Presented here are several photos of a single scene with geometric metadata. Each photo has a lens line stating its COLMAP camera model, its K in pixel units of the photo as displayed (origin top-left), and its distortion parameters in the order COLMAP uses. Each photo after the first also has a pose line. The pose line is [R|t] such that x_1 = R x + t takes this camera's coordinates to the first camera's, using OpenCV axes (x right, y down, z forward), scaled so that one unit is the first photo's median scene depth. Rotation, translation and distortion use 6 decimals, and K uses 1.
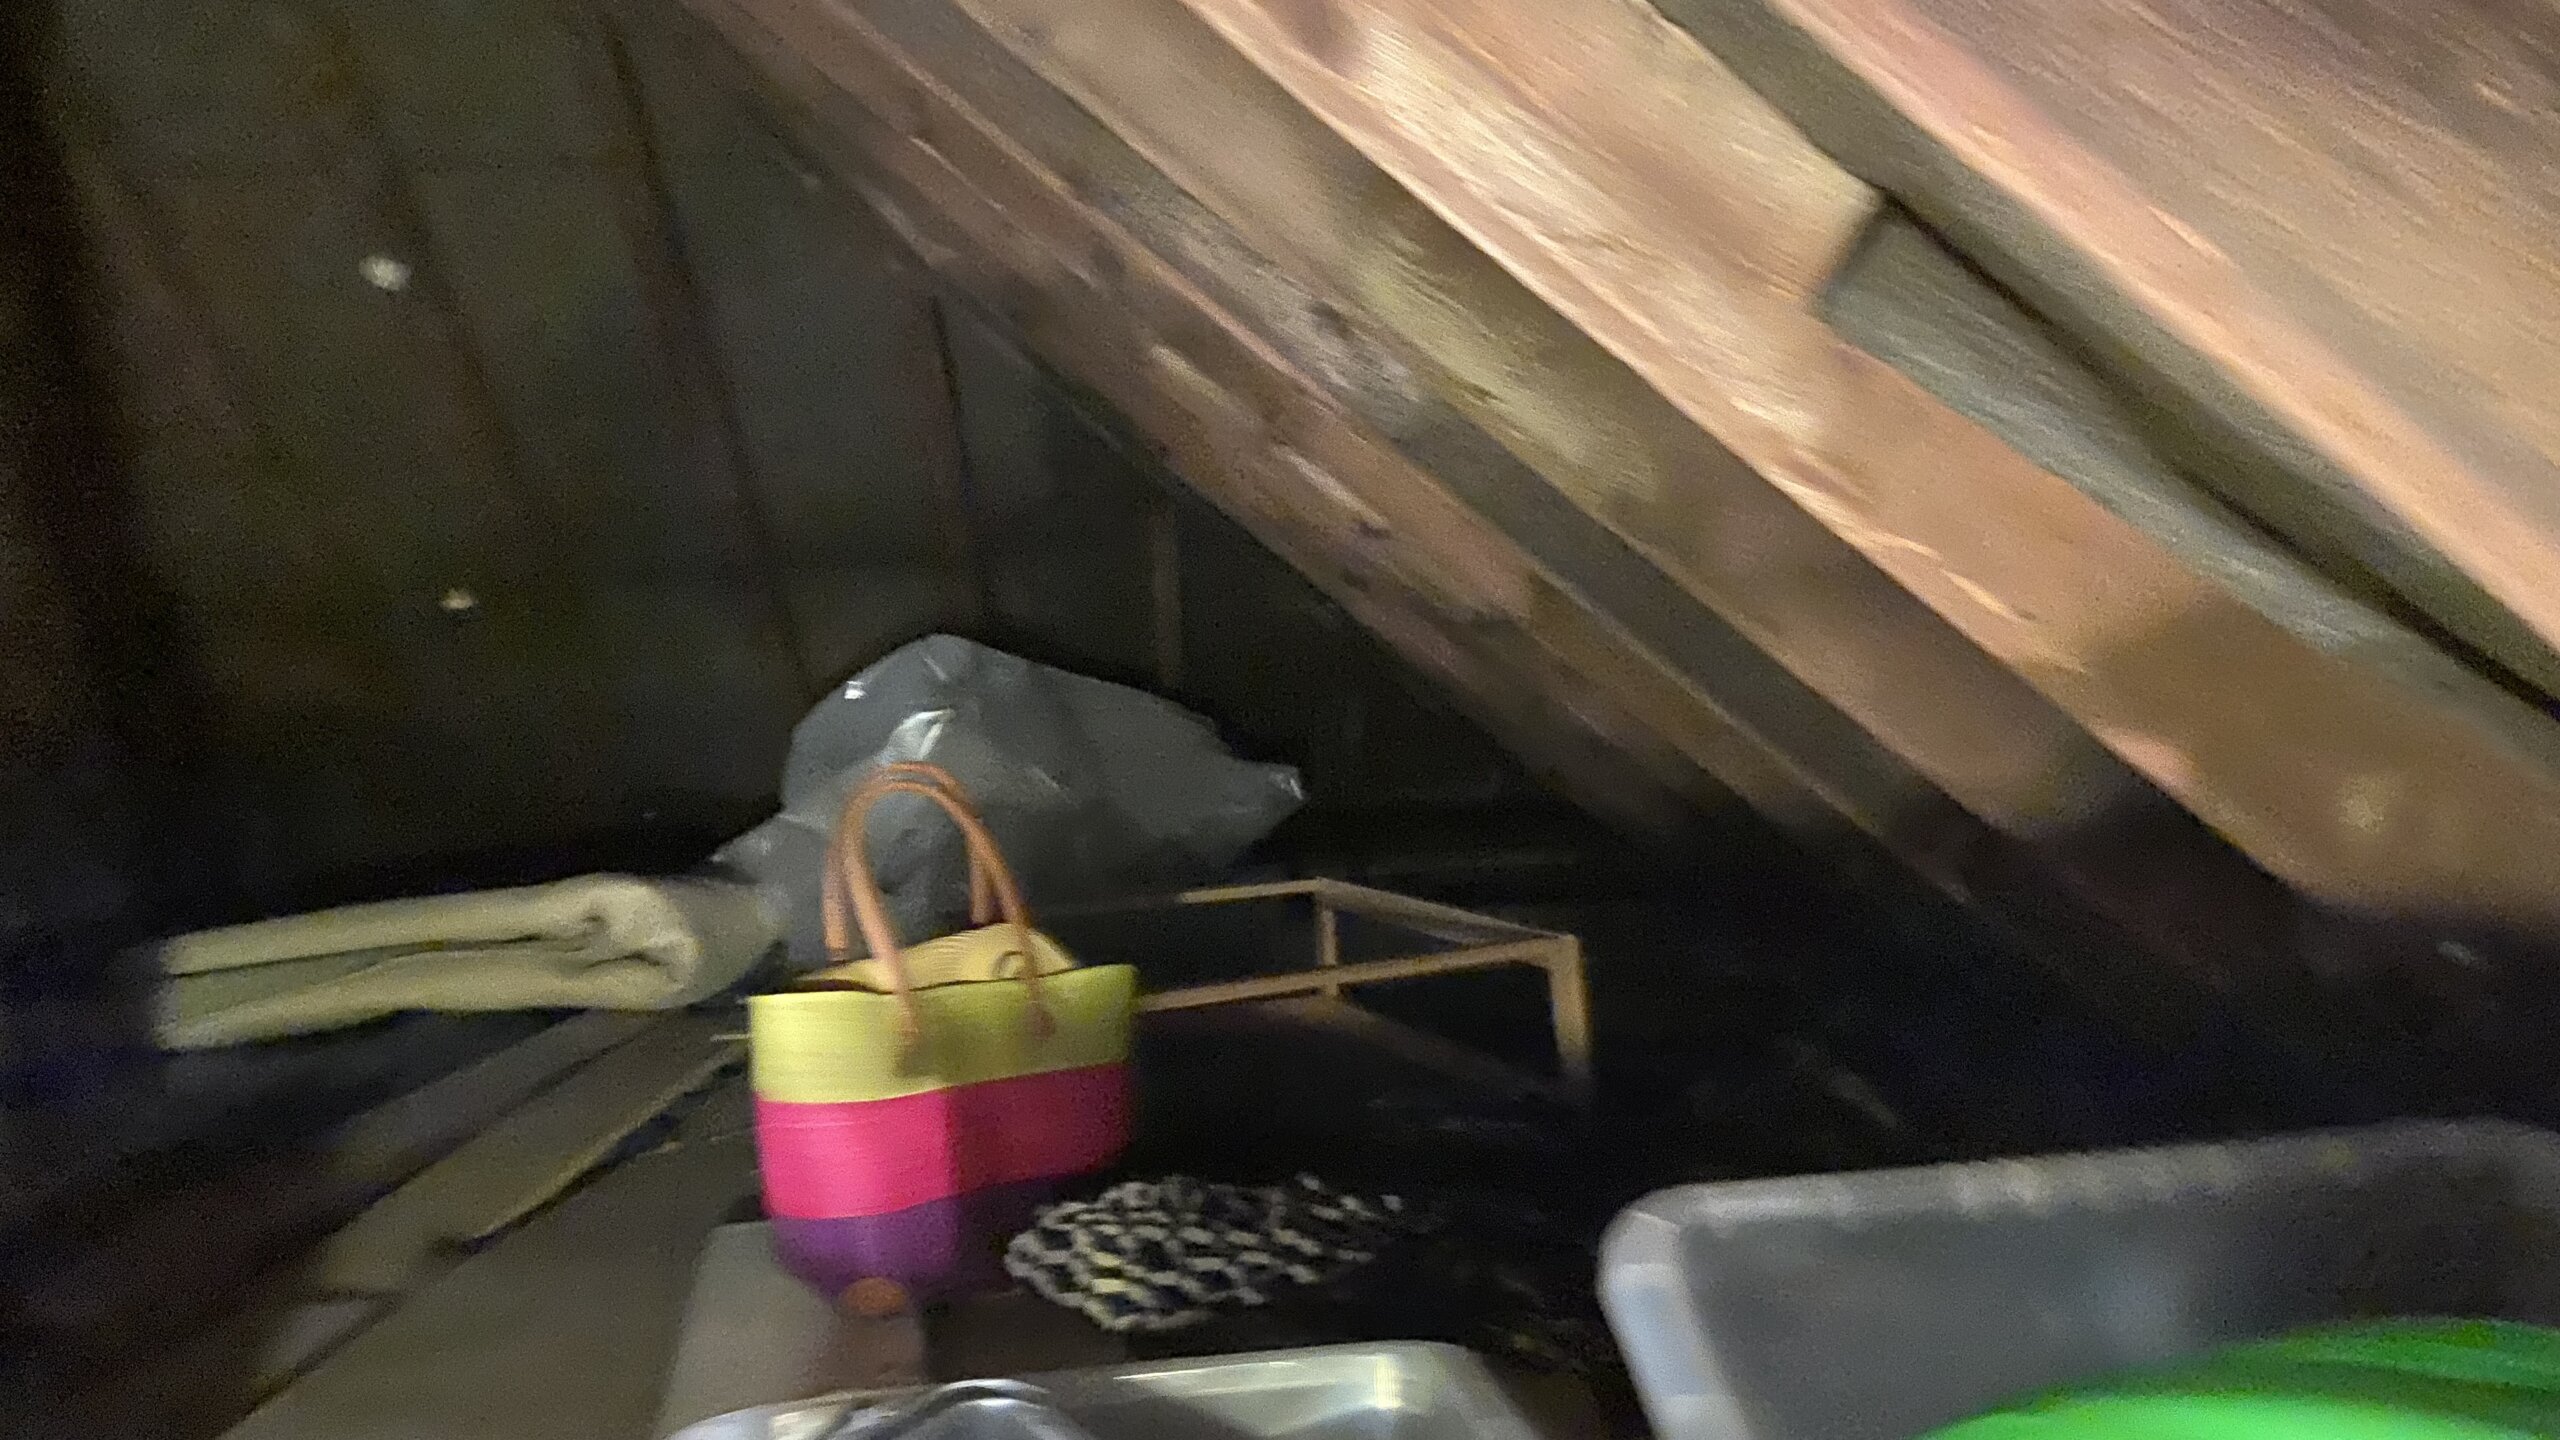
lens RADIAL K [[1884.5, 0, 1270.9], [0, 1884.5, 705.9], [0, 0, 1]] dist [0.088808, -0.116160]
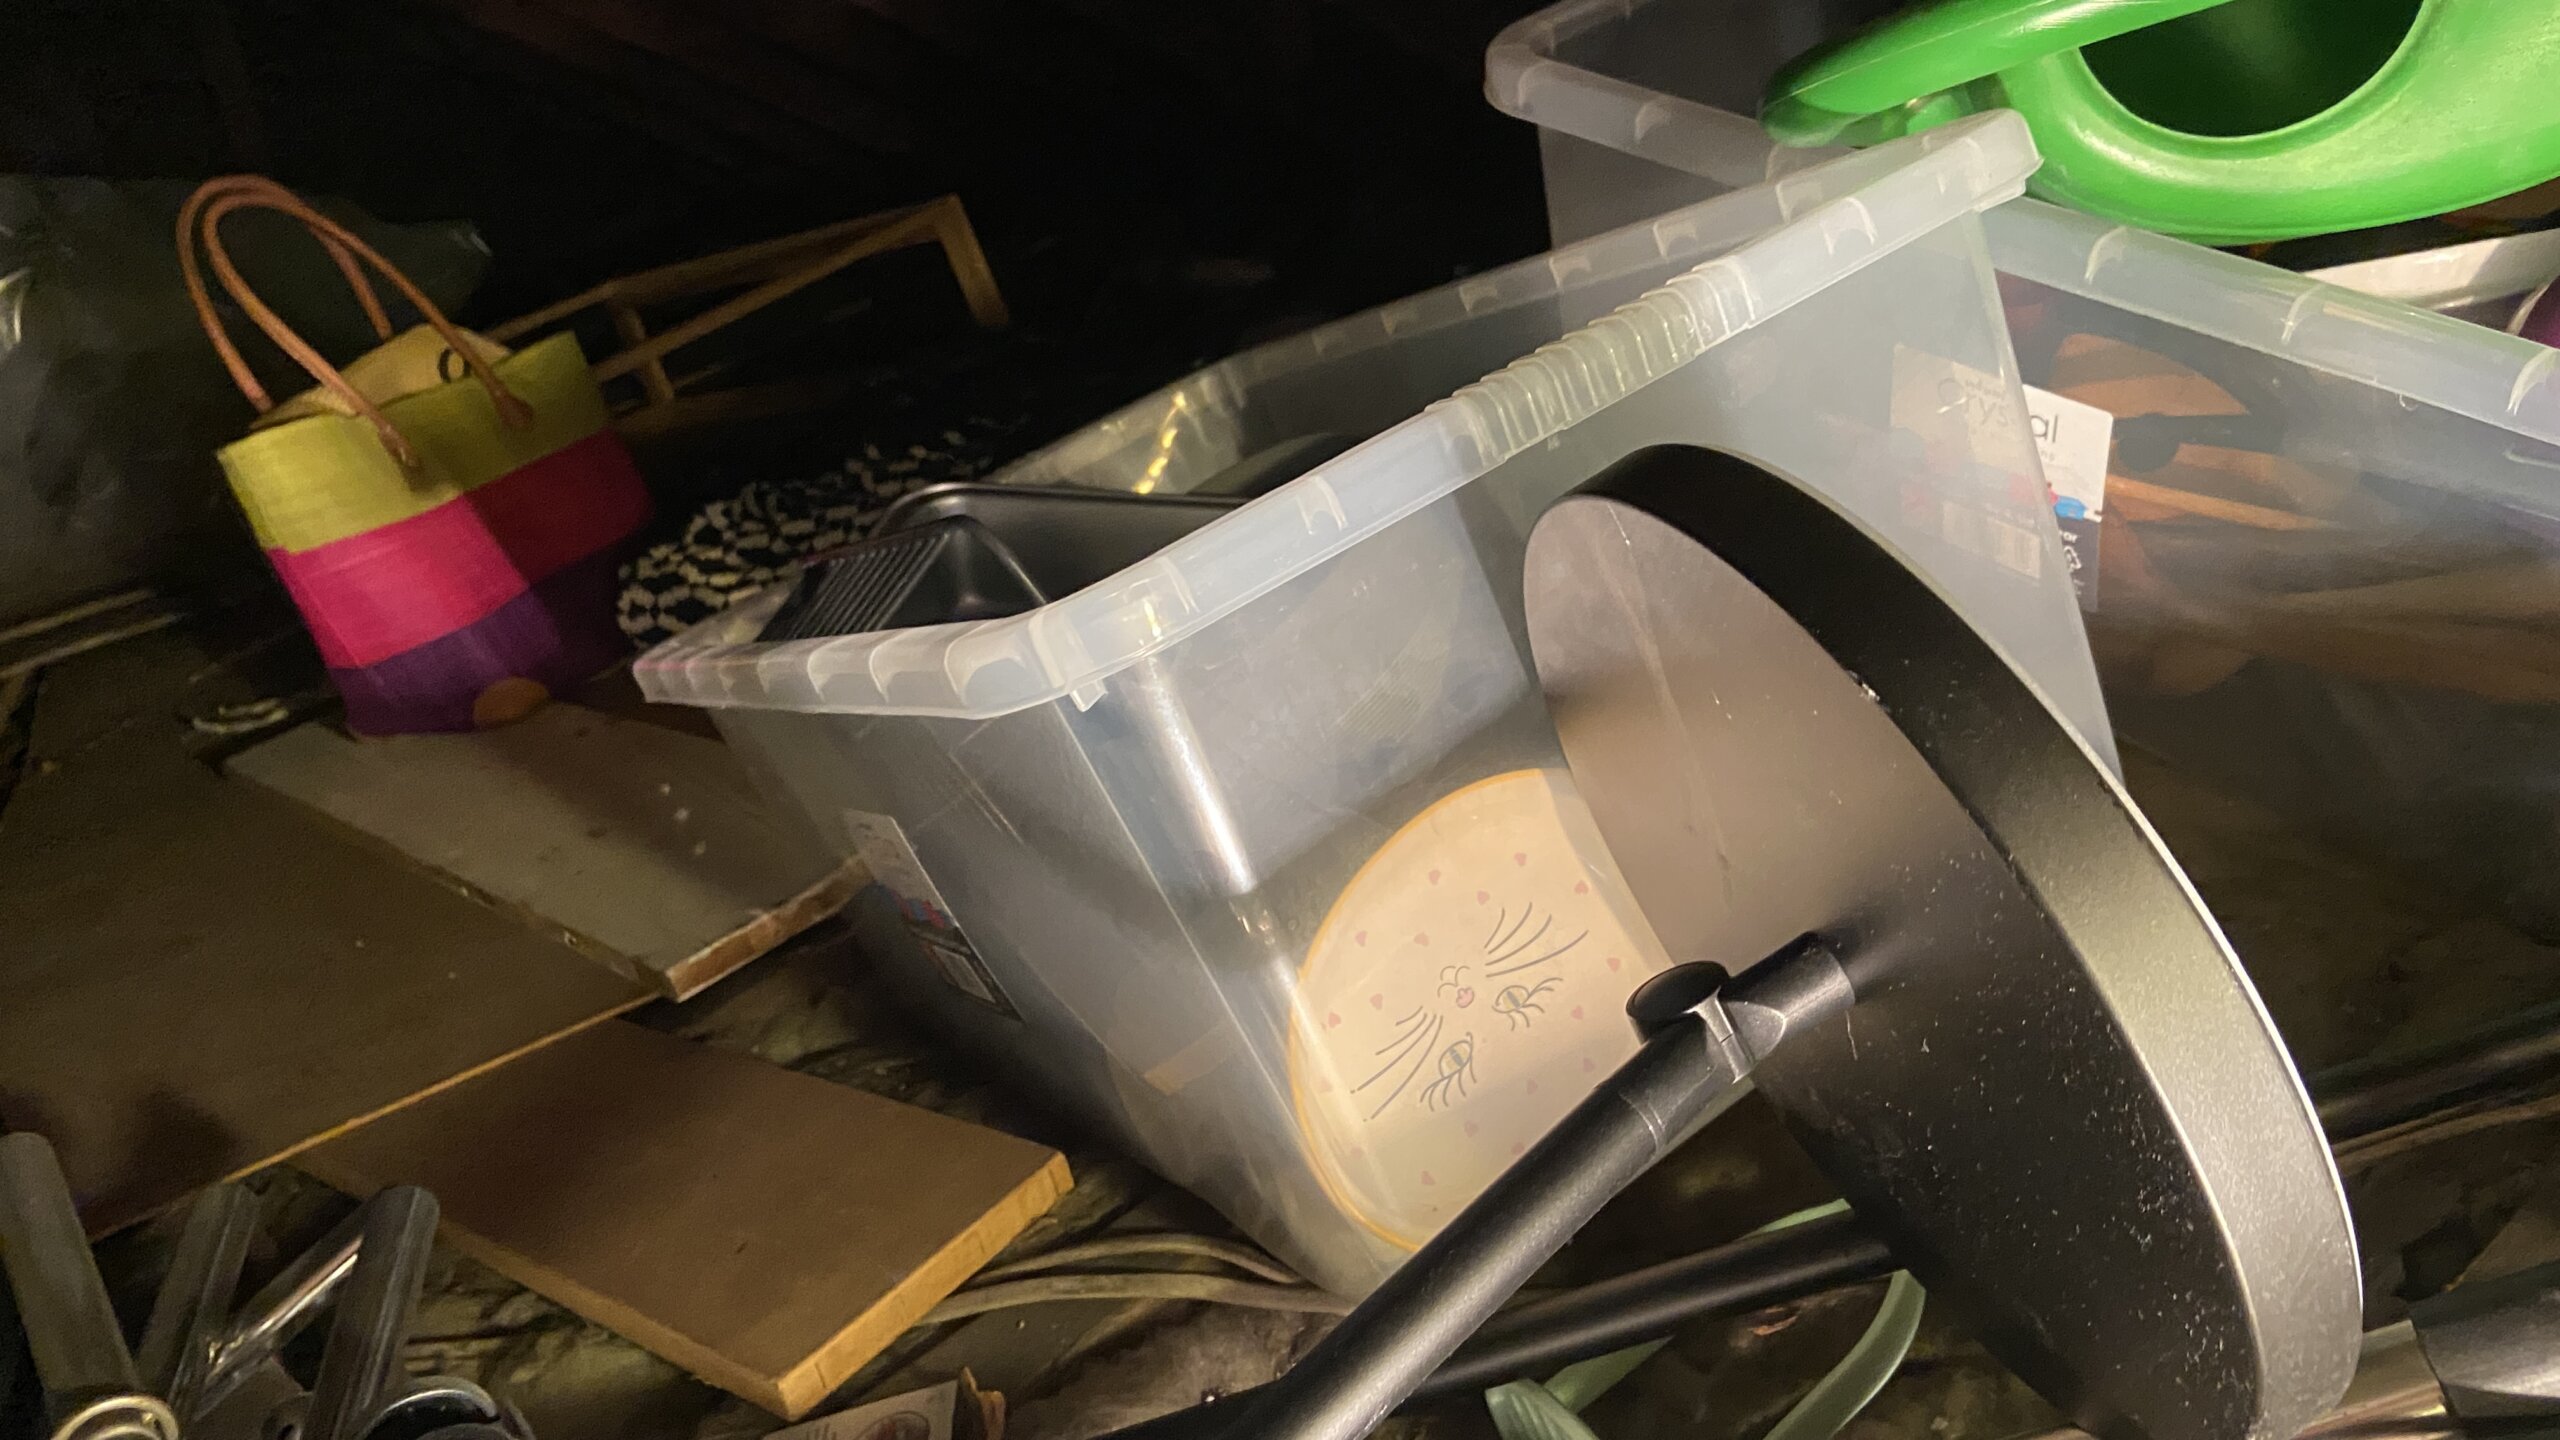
lens RADIAL K [[1884.5, 0, 1240.7], [0, 1884.5, 699.7], [0, 0, 1]] dist [0.088808, -0.116160]
pose [[0.832069, -0.387817, 0.396559, -0.152790], [0.271694, 0.908267, 0.318171, 0.057998], [-0.483574, -0.156998, 0.861109, 0.001452]]
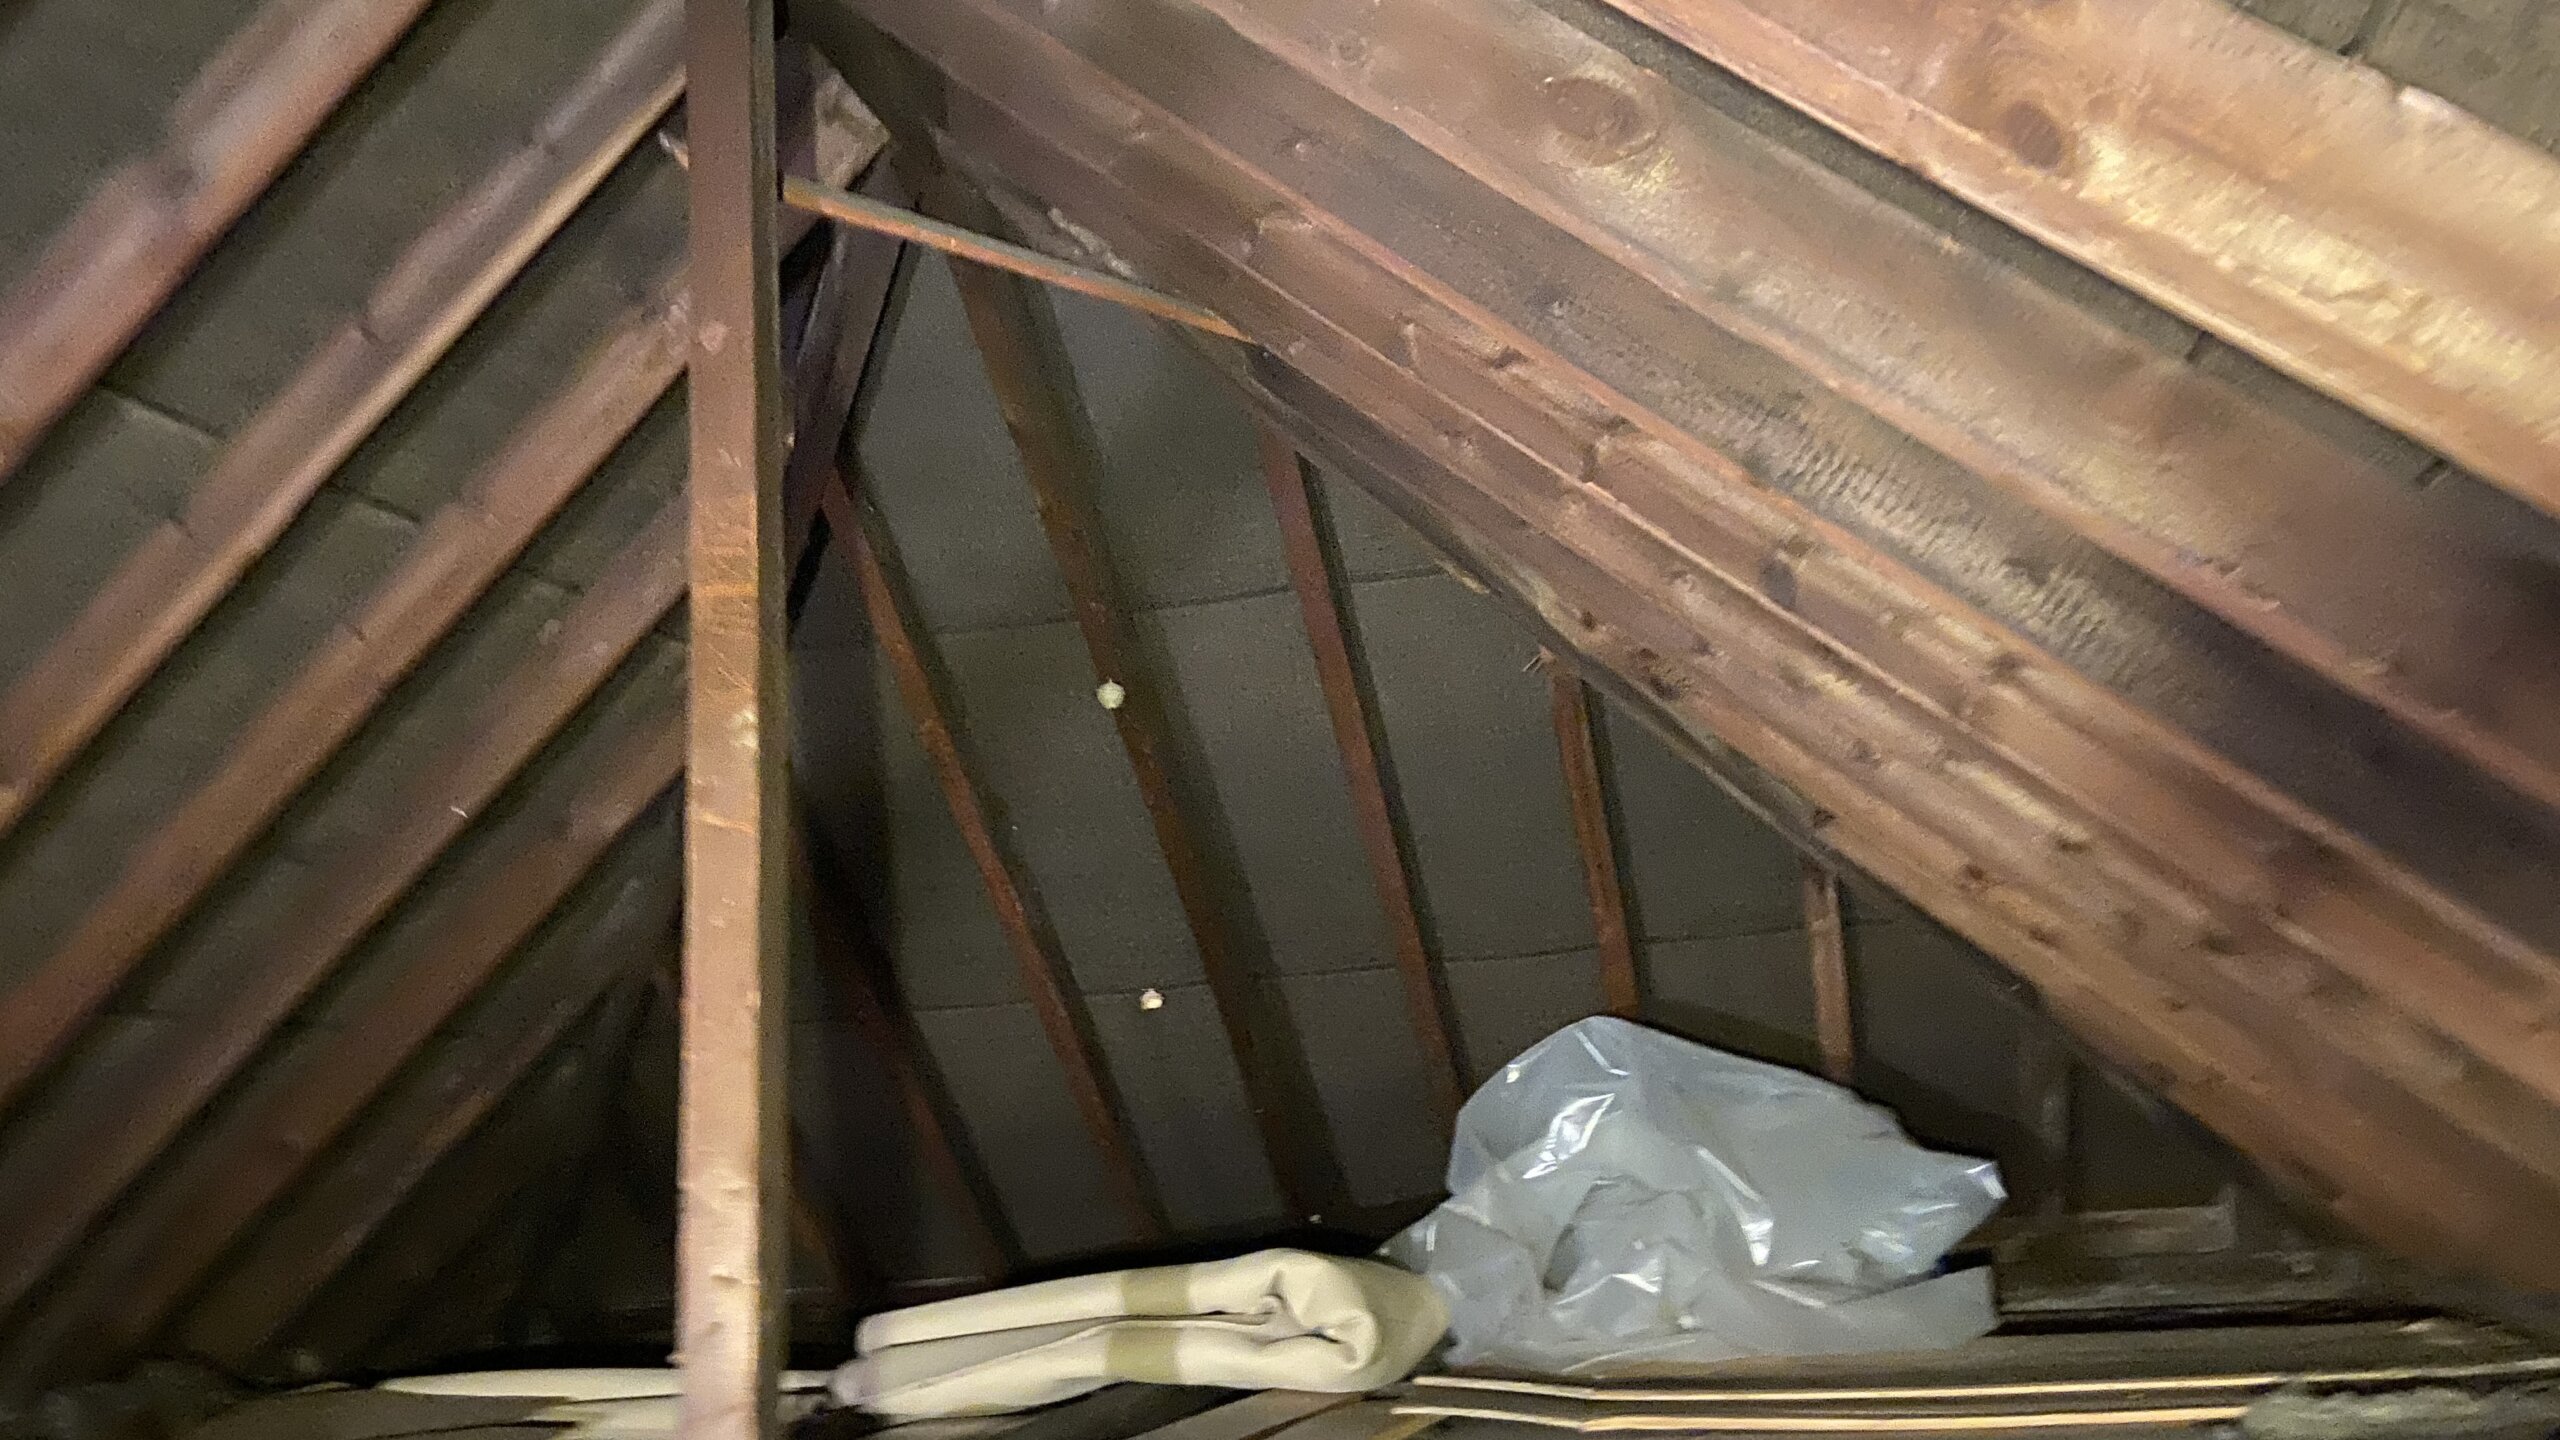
lens RADIAL K [[1884.5, 0, 1287.3], [0, 1884.5, 702.1], [0, 0, 1]] dist [0.088808, -0.116160]
pose [[0.951409, -0.073521, -0.299024, -0.022343], [-0.004401, 0.967733, -0.251941, 0.061854], [0.307898, 0.241015, 0.920386, -0.010515]]
